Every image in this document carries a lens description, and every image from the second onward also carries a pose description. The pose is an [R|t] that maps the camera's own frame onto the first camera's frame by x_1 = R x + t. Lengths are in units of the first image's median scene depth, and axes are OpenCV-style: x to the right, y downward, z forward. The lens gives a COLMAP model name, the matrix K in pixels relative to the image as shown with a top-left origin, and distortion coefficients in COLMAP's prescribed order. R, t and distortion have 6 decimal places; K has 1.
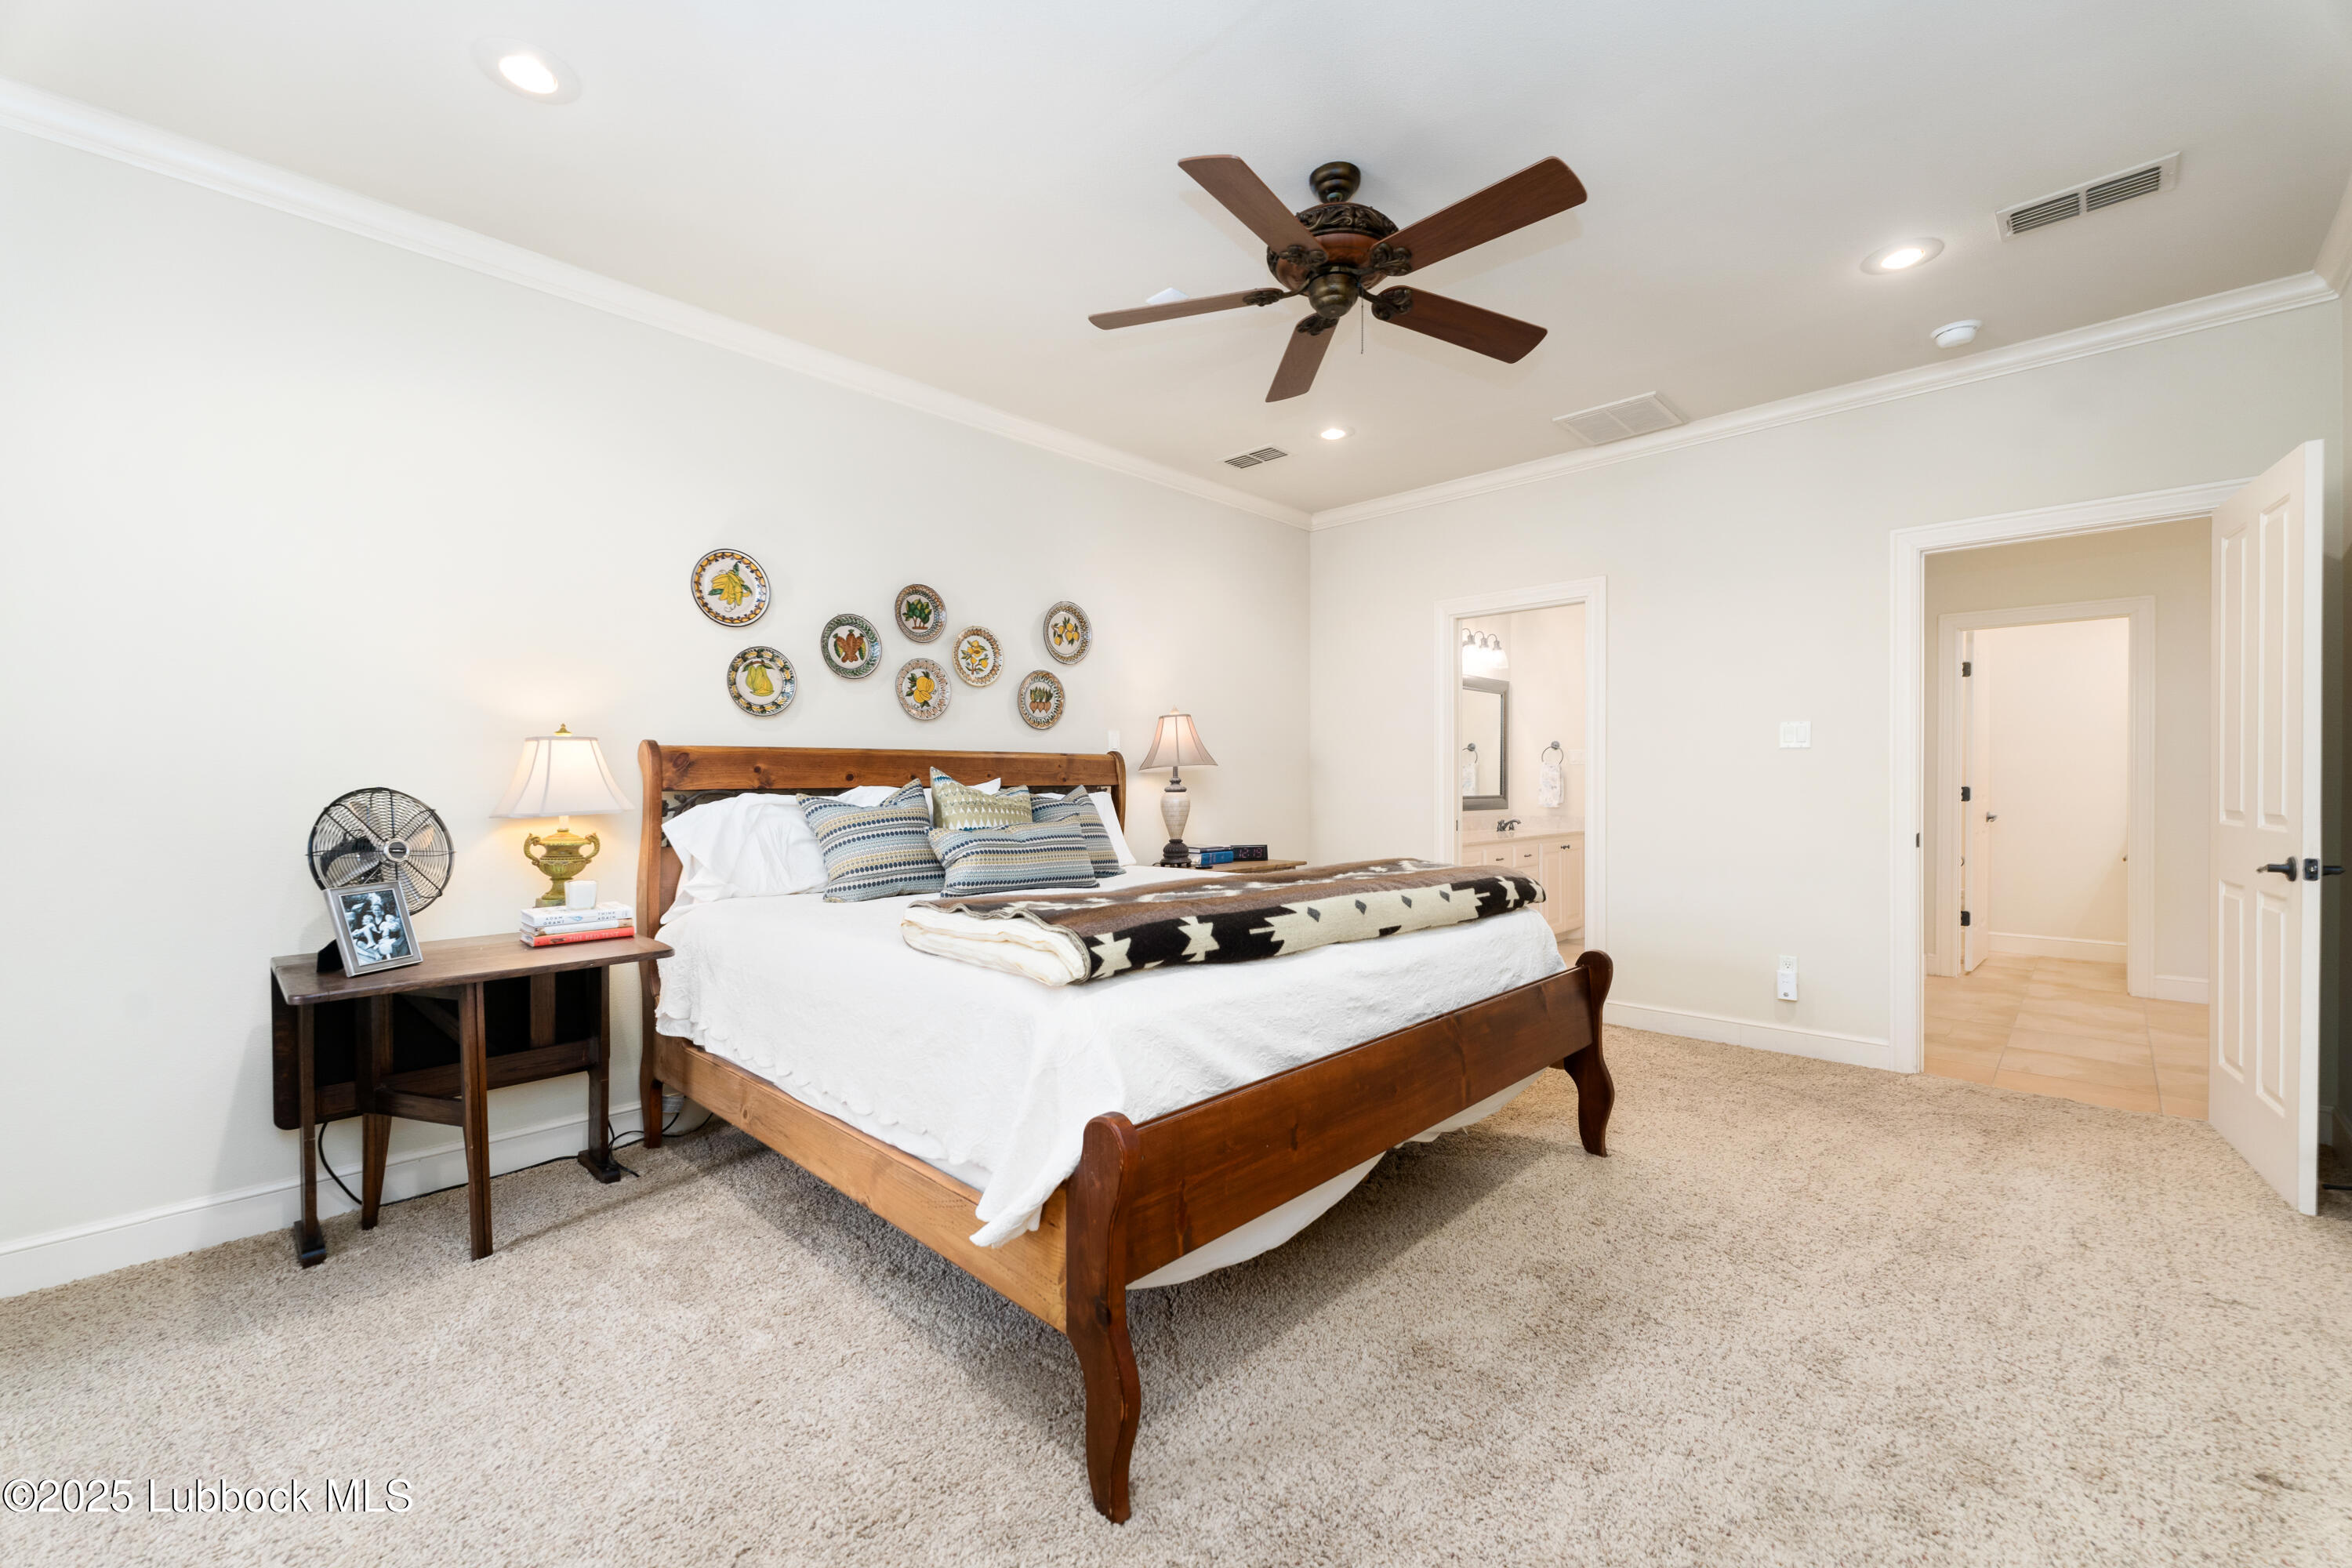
lens RADIAL K [[948.0, 0, 1180.4], [0, 948.0, 789.6], [0, 0, 1]] dist [-0.000366, -0.000578]
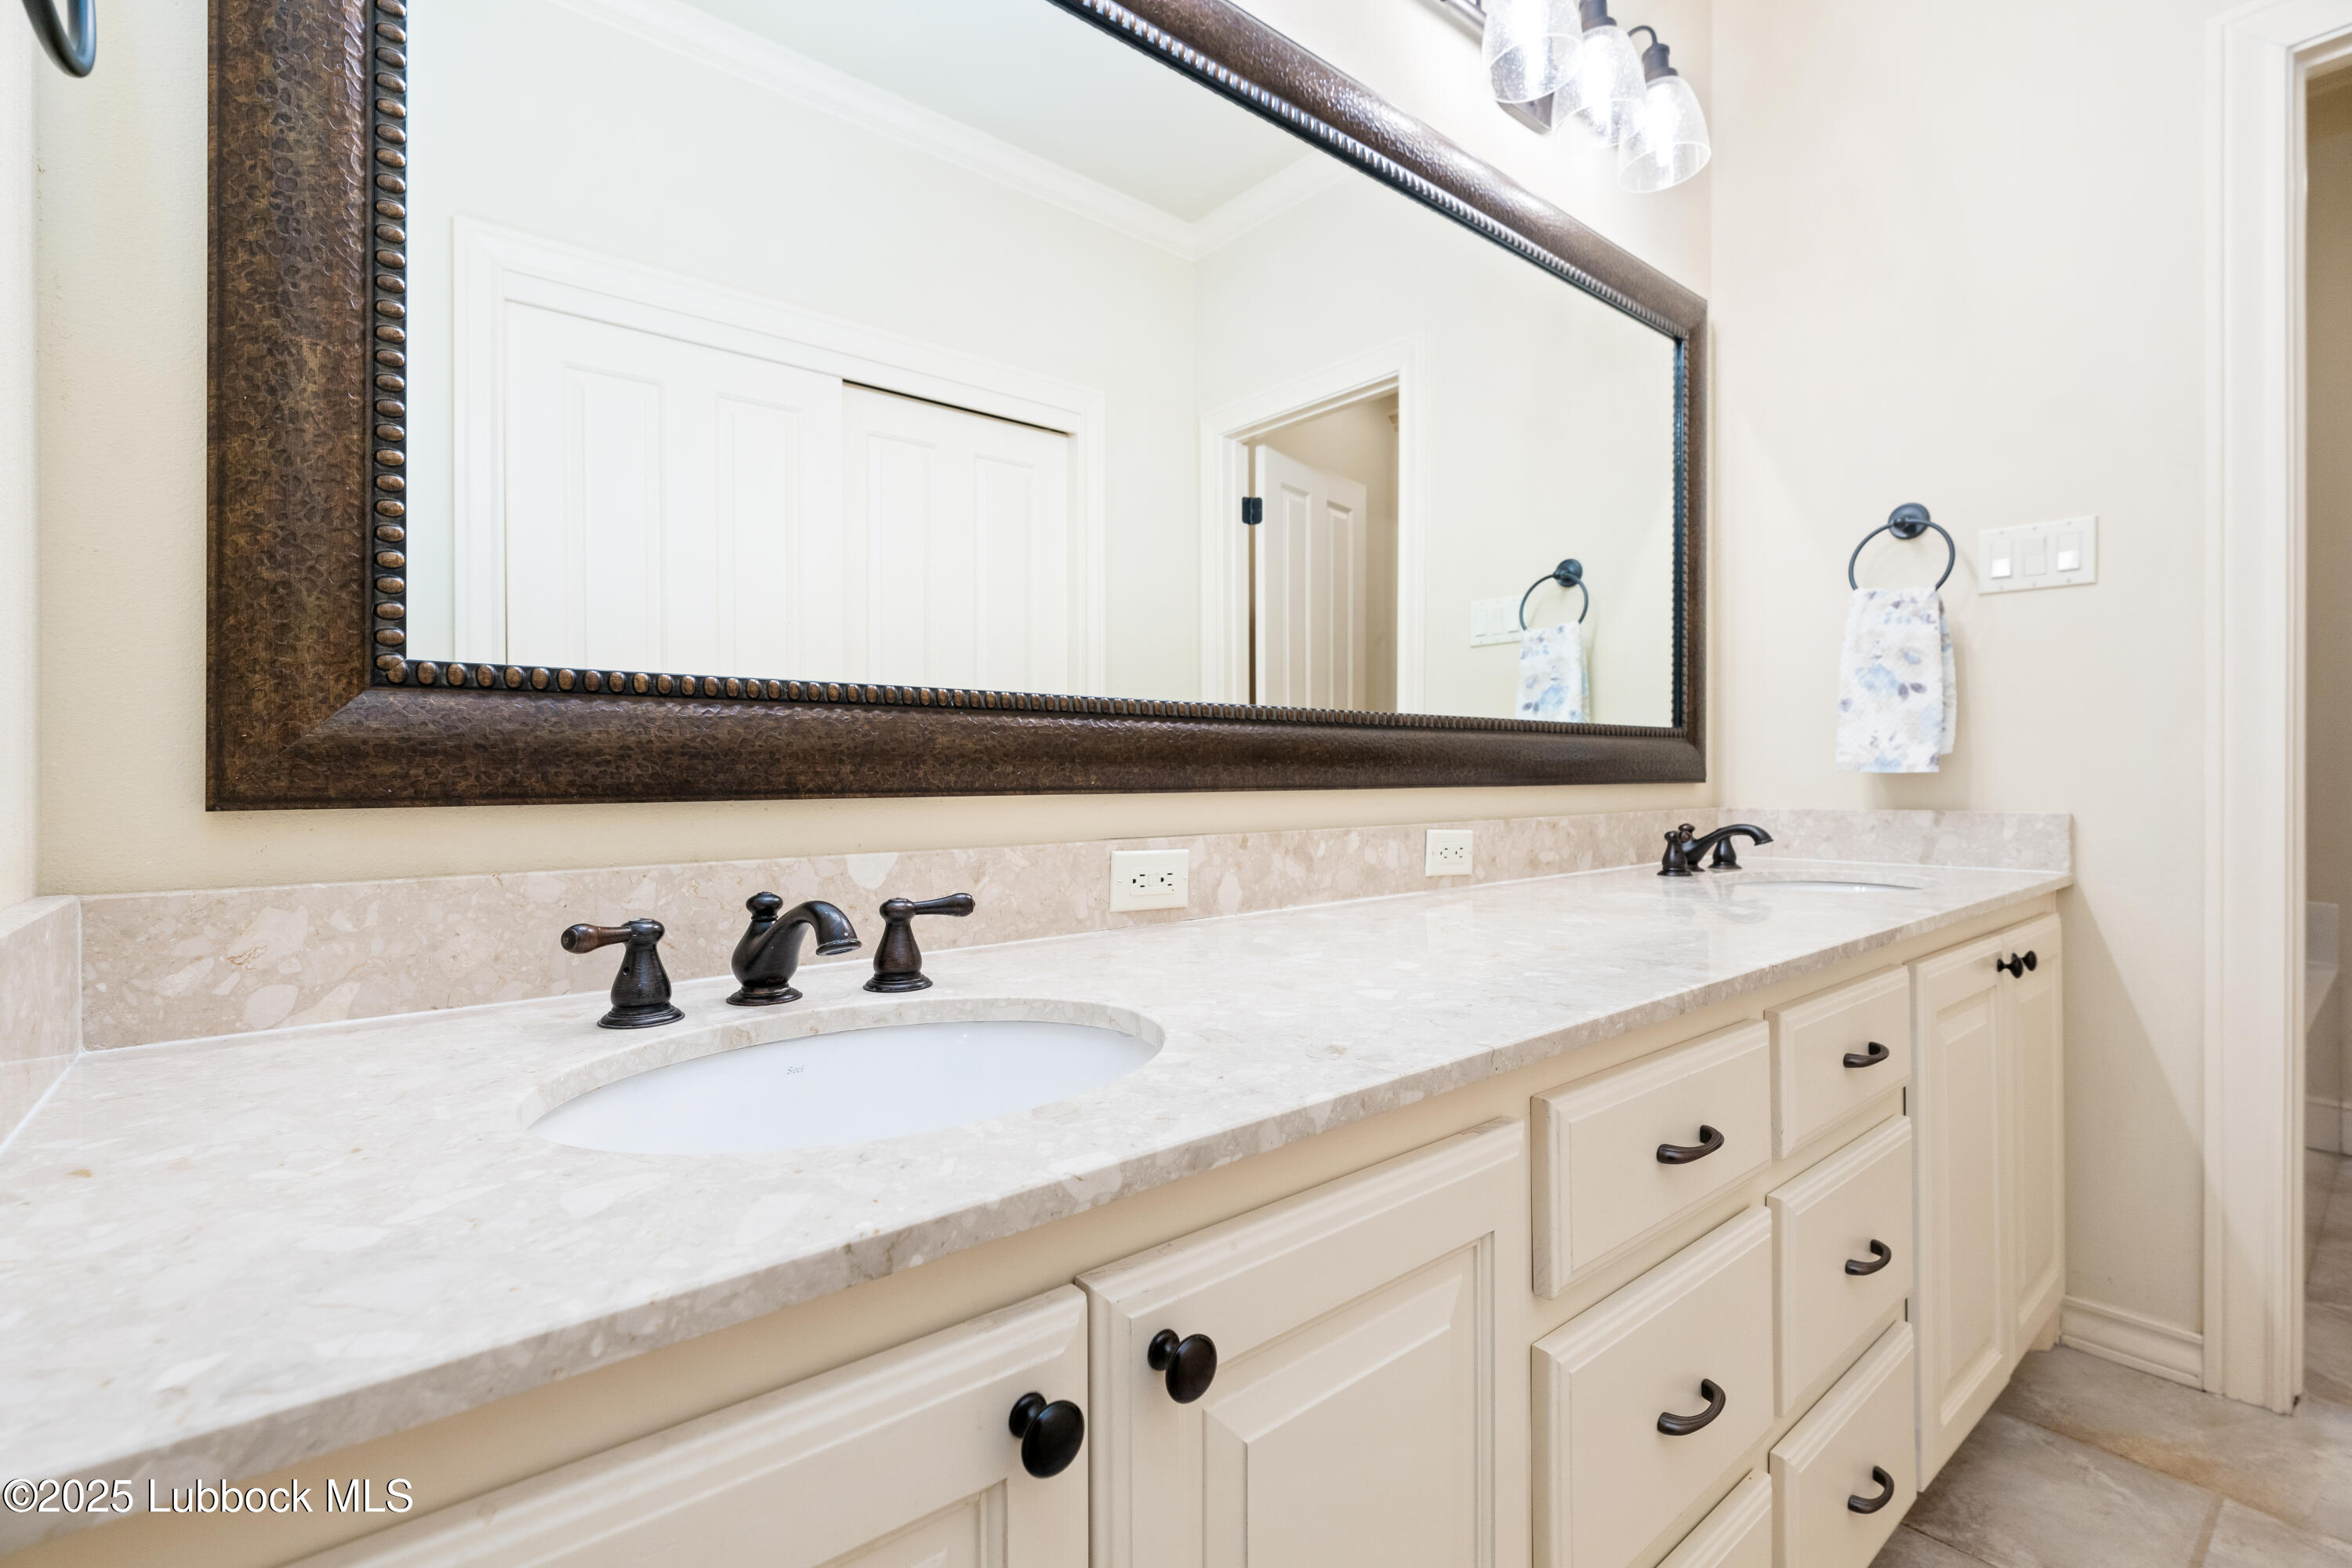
lens RADIAL K [[1050.8, 0, 1169.5], [0, 1050.8, 769.1], [0, 0, 1]] dist [-0.005038, 0.000921]
pose [[0.993043, -0.002057, -0.117733, 0.236706], [0.001316, 0.999979, -0.006376, 0.018795], [0.117744, 0.006177, 0.993025, 0.706795]]
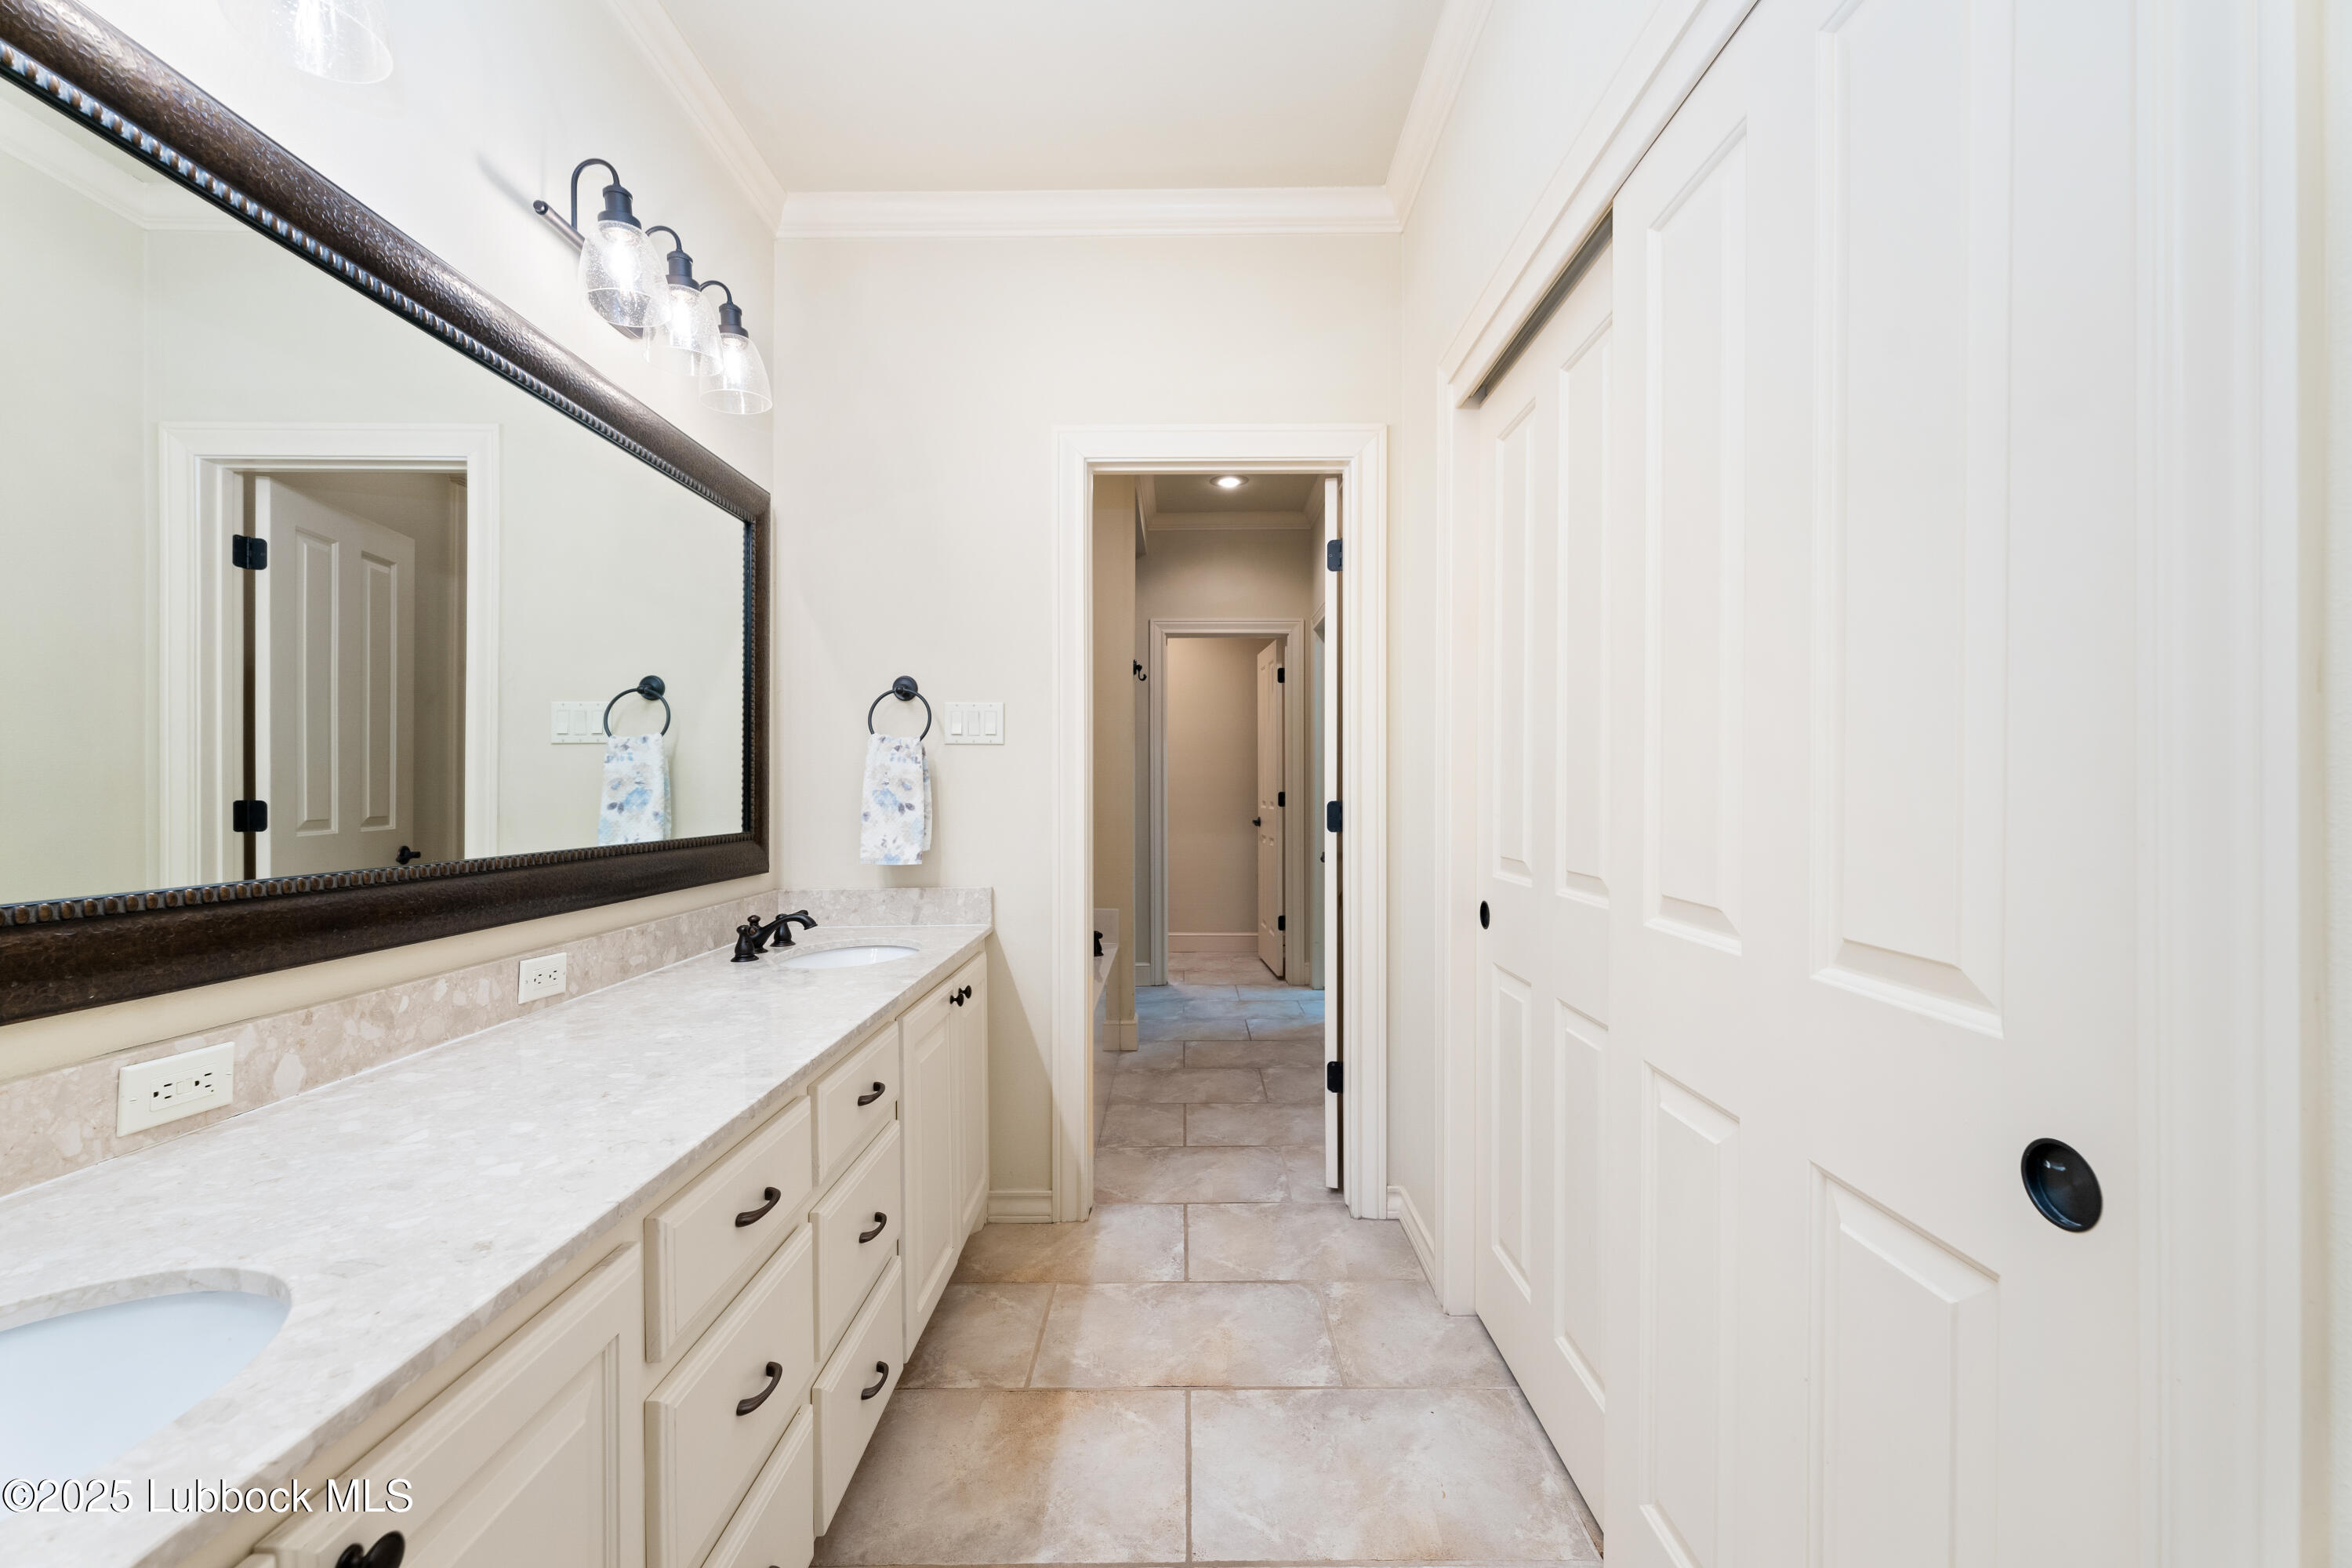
lens RADIAL K [[948.0, 0, 1184.8], [0, 948.0, 783.7], [0, 0, 1]] dist [-0.000366, -0.000578]
pose [[0.719573, -0.000606, 0.694416, 0.223396], [0.009249, 0.999919, -0.008712, -0.006807], [-0.694355, 0.012692, 0.719521, 0.670053]]
